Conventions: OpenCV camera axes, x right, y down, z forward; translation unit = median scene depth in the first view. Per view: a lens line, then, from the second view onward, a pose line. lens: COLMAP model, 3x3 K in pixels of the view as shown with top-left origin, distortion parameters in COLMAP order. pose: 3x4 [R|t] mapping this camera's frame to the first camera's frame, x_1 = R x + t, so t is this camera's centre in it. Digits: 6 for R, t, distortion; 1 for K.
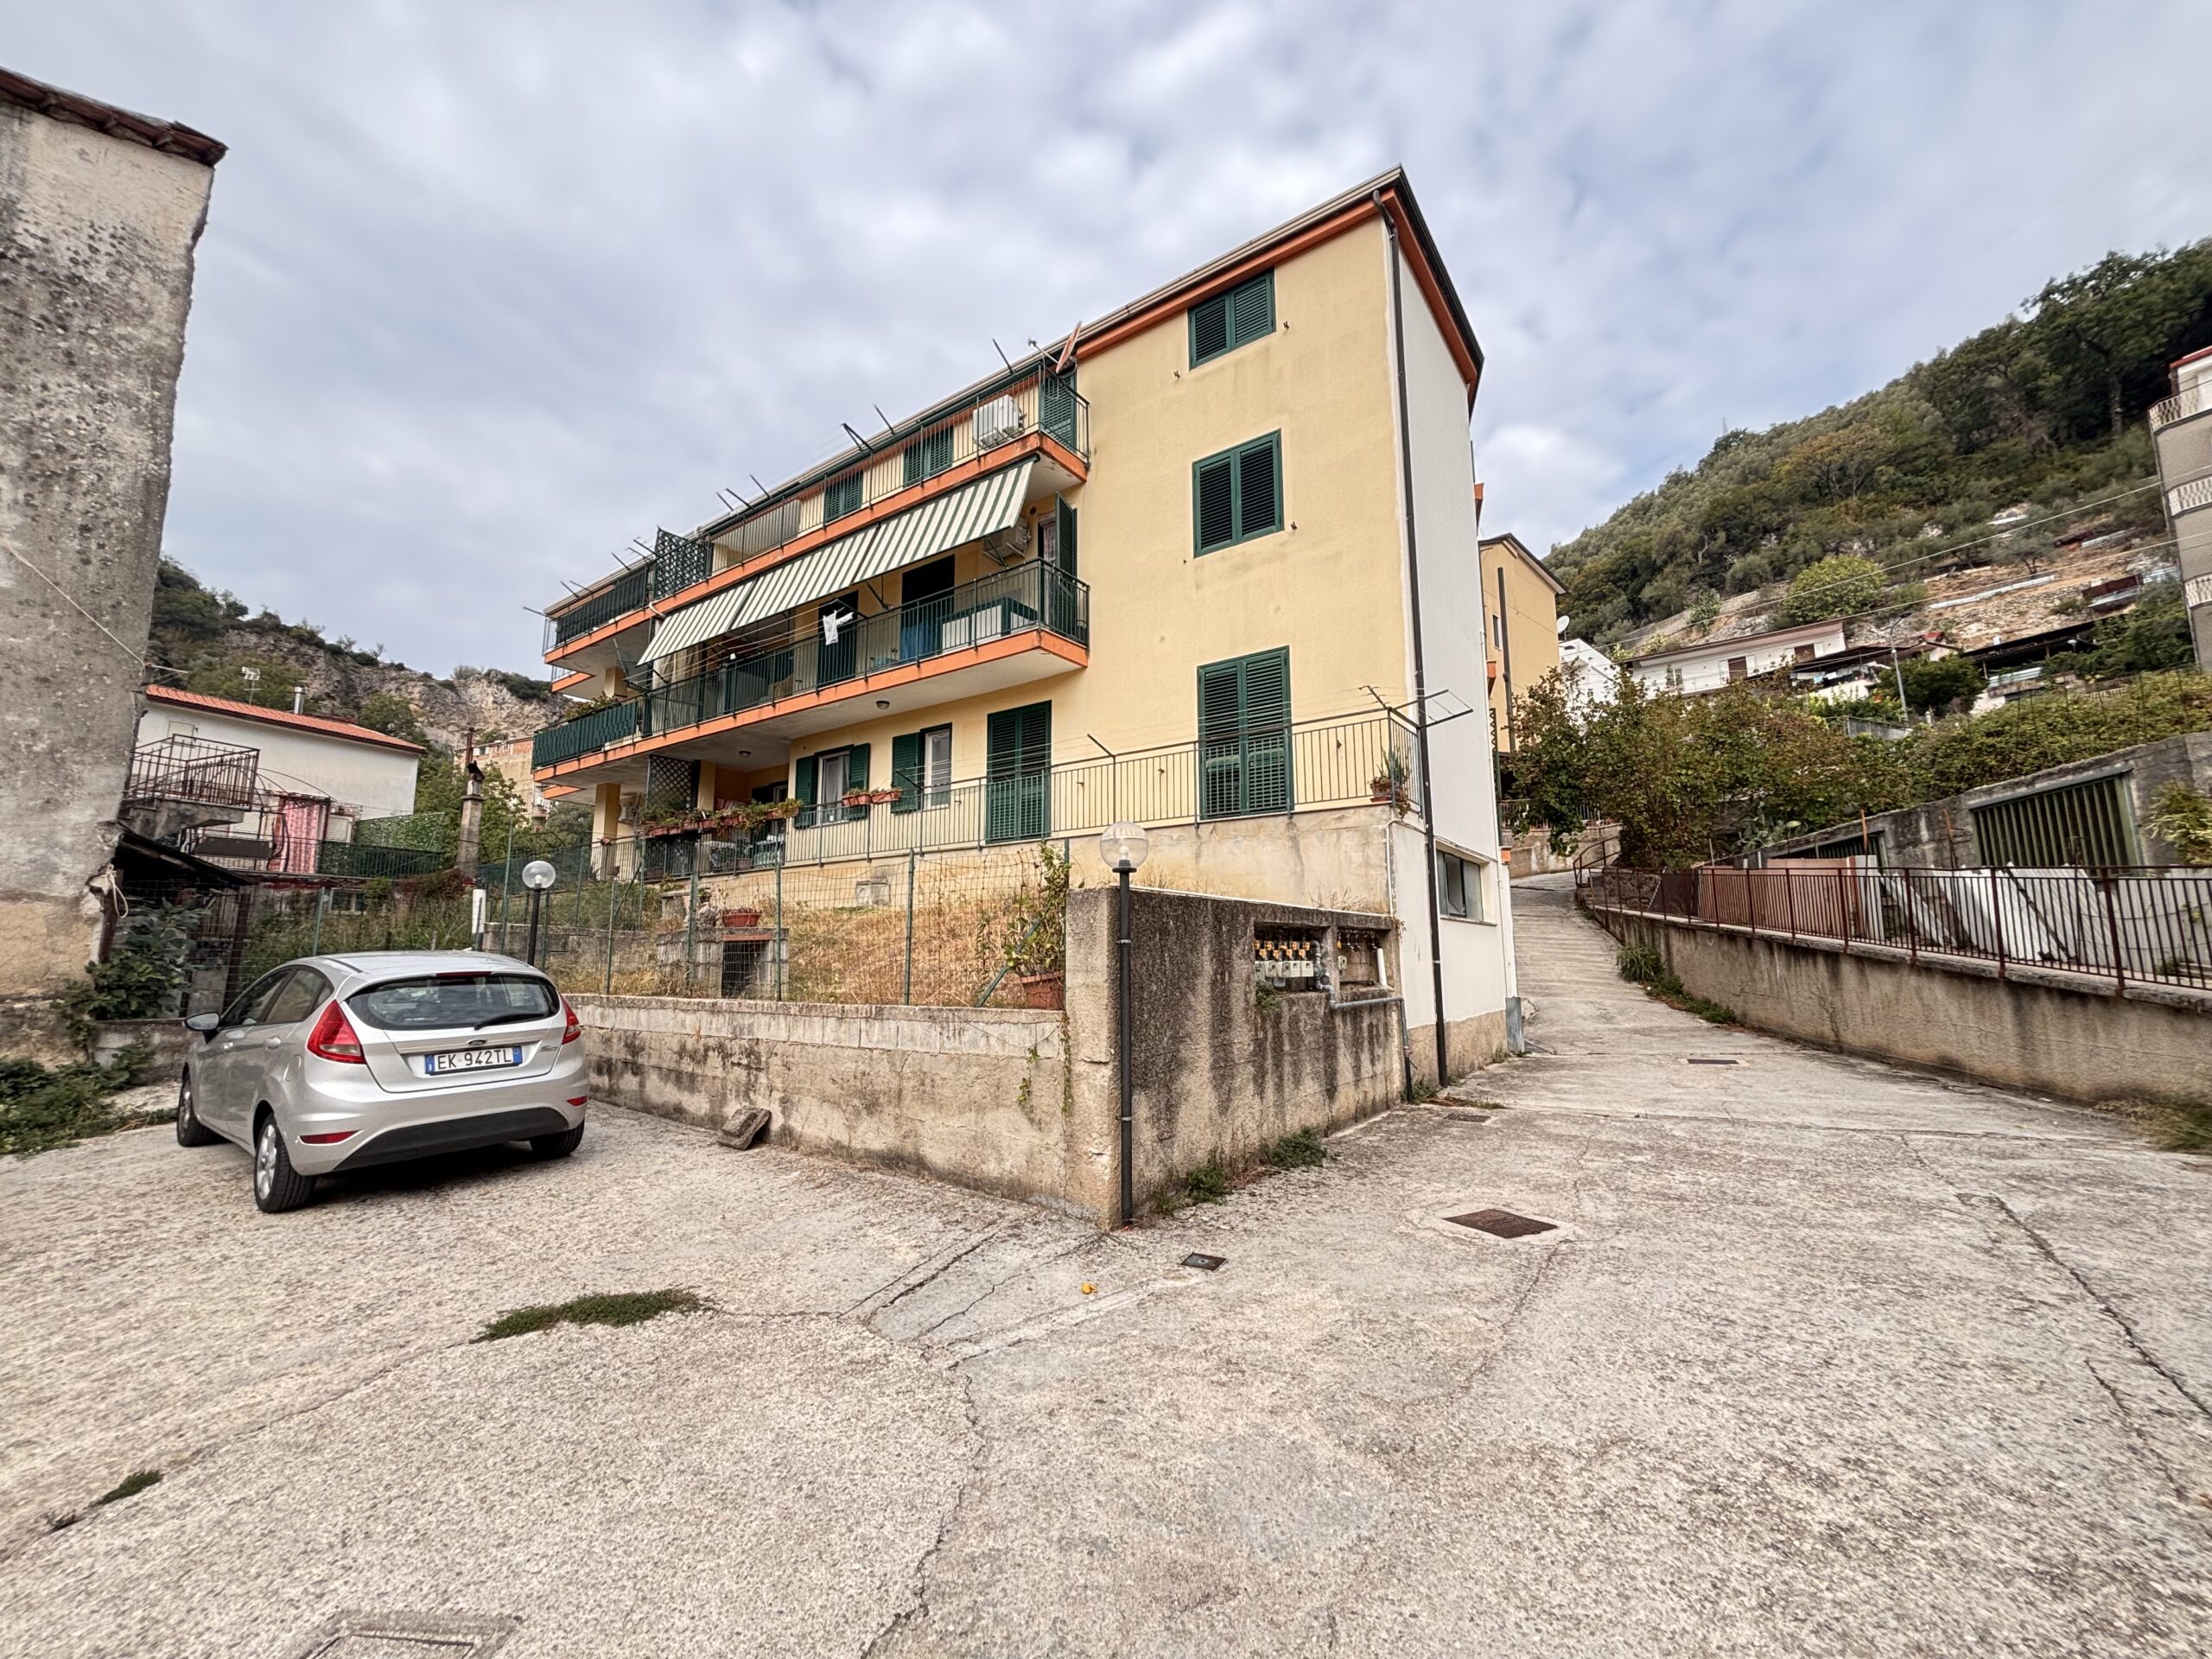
lens RADIAL K [[888.1, 0, 1098.4], [0, 888.1, 830.6], [0, 0, 1]] dist [0.001613, 0.000073]
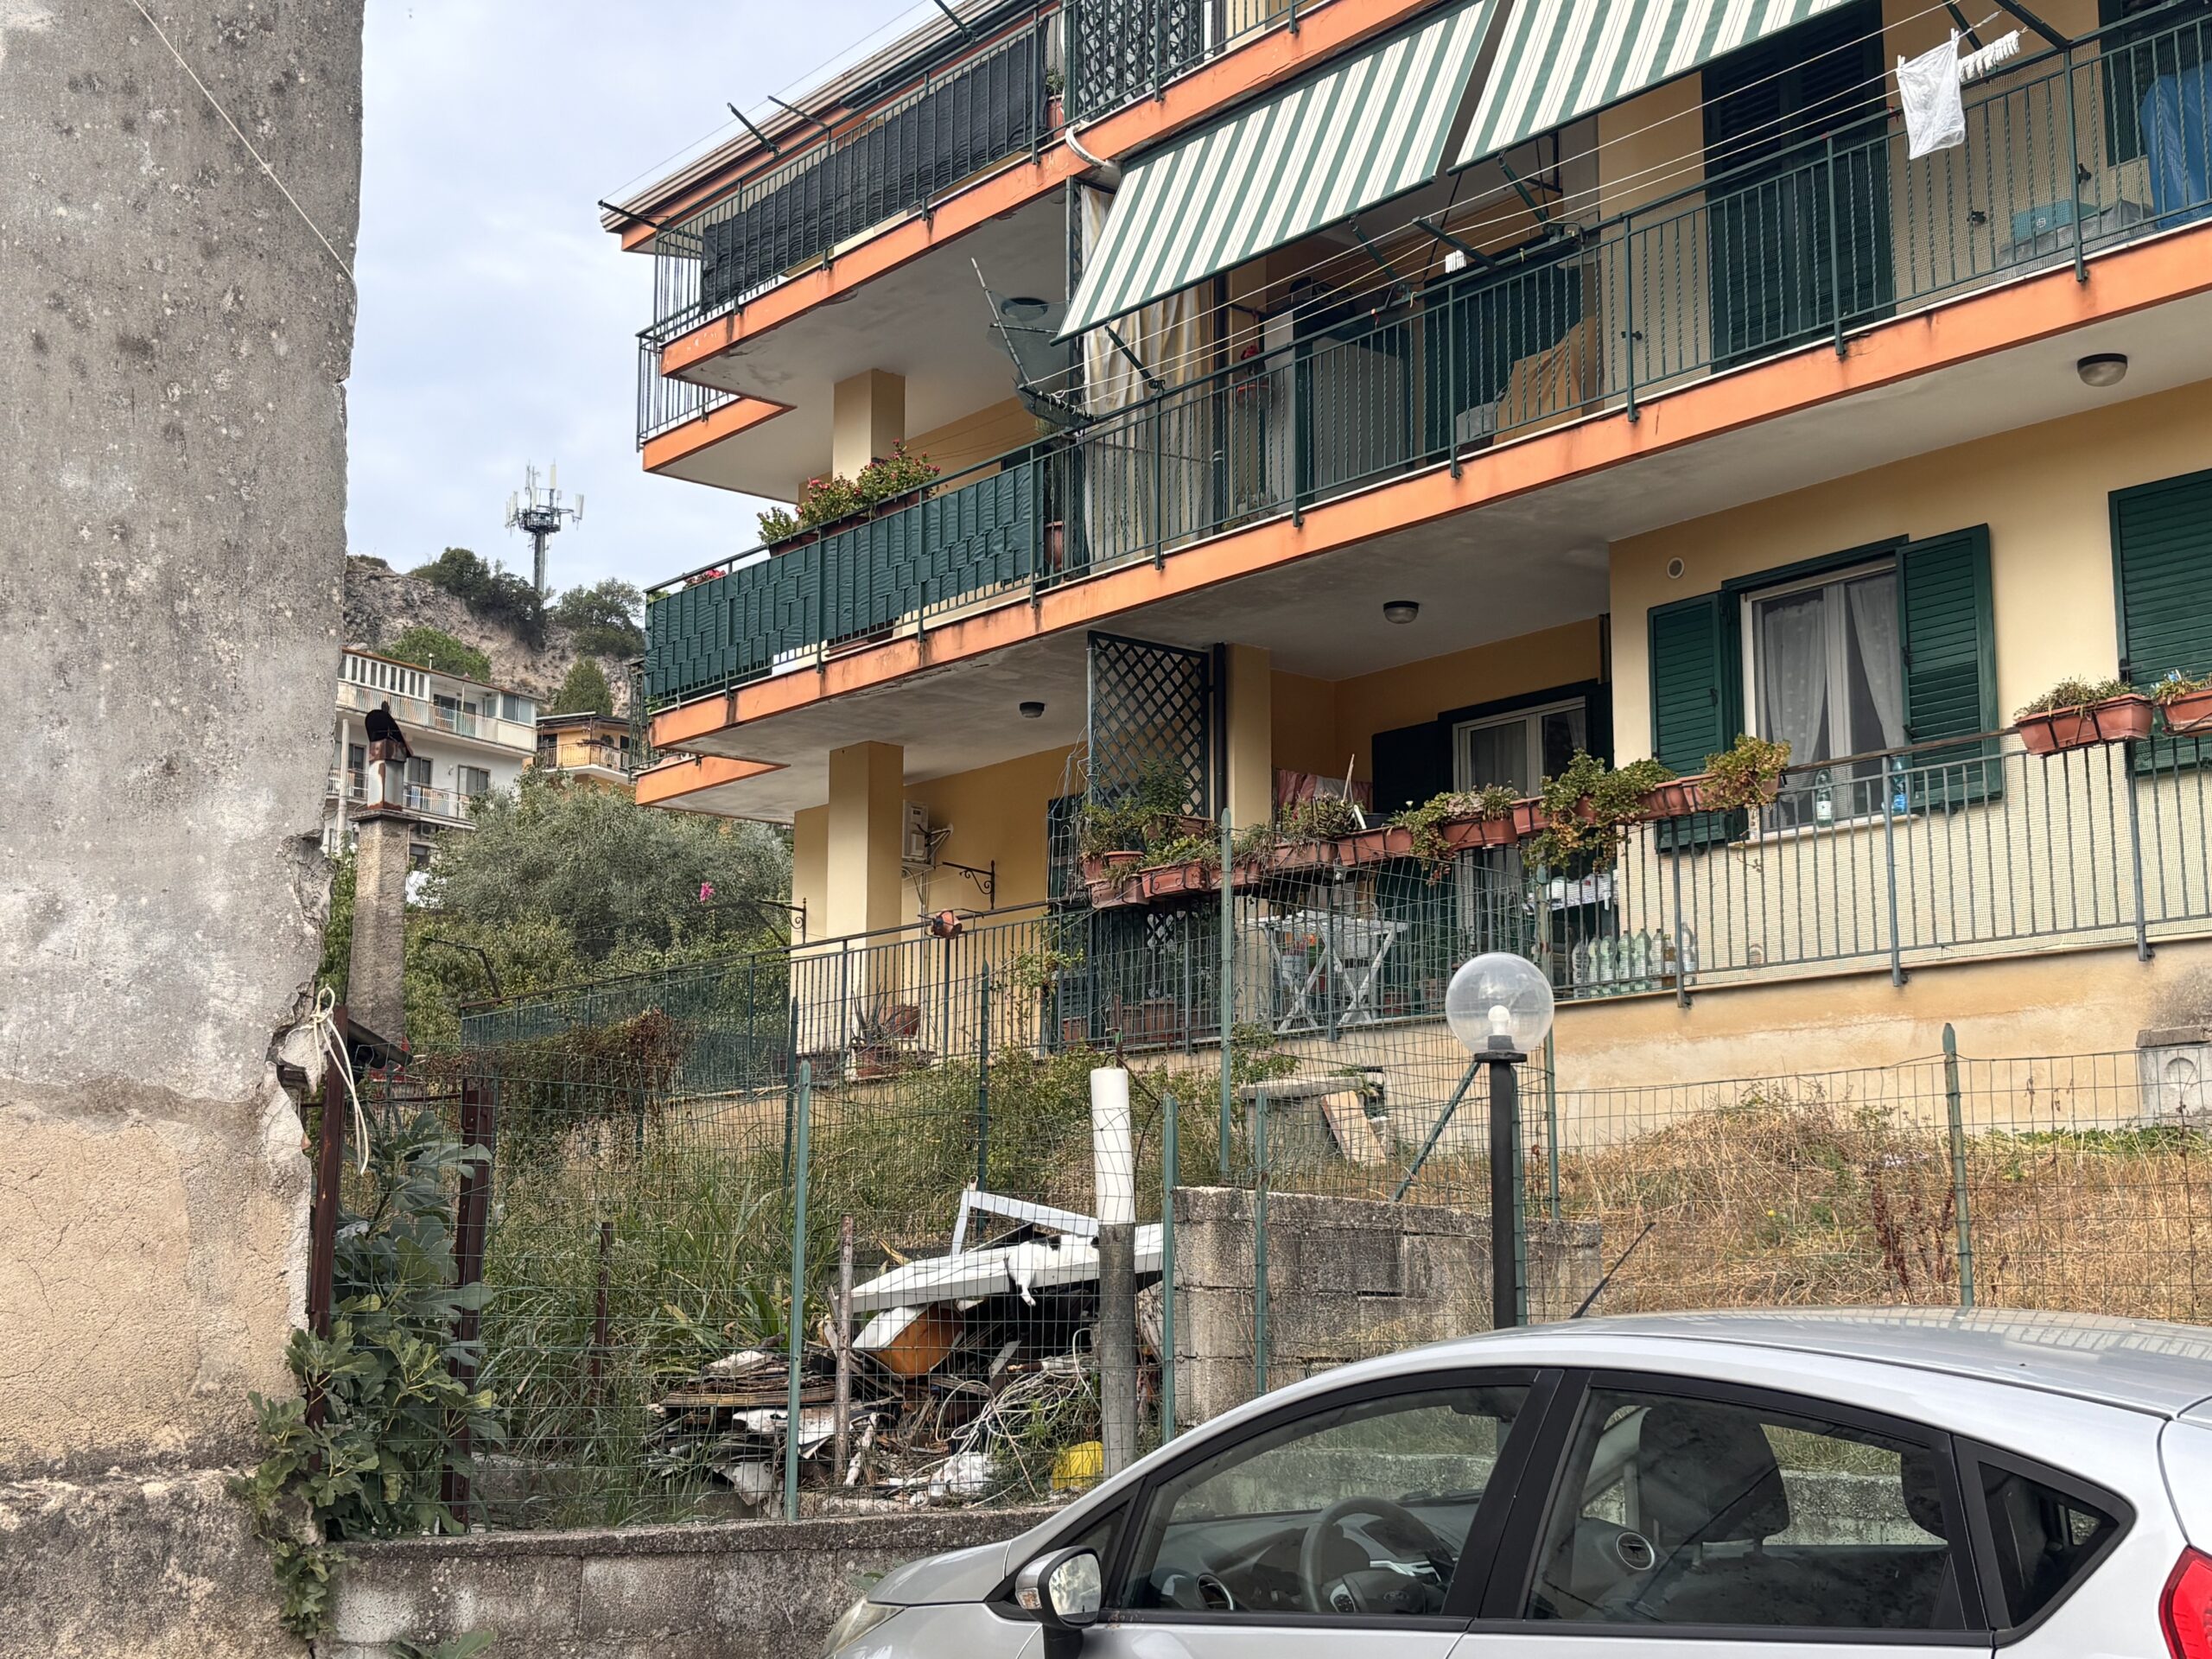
lens RADIAL K [[2792.6, 0, 1106.0], [0, 2792.6, 829.5], [0, 0, 1]] dist [0.289068, -0.930823]
pose [[0.967406, -0.036545, -0.250580, -0.305561], [0.030585, 0.999150, -0.027638, 0.010035], [0.251377, 0.019073, 0.967701, 0.088288]]
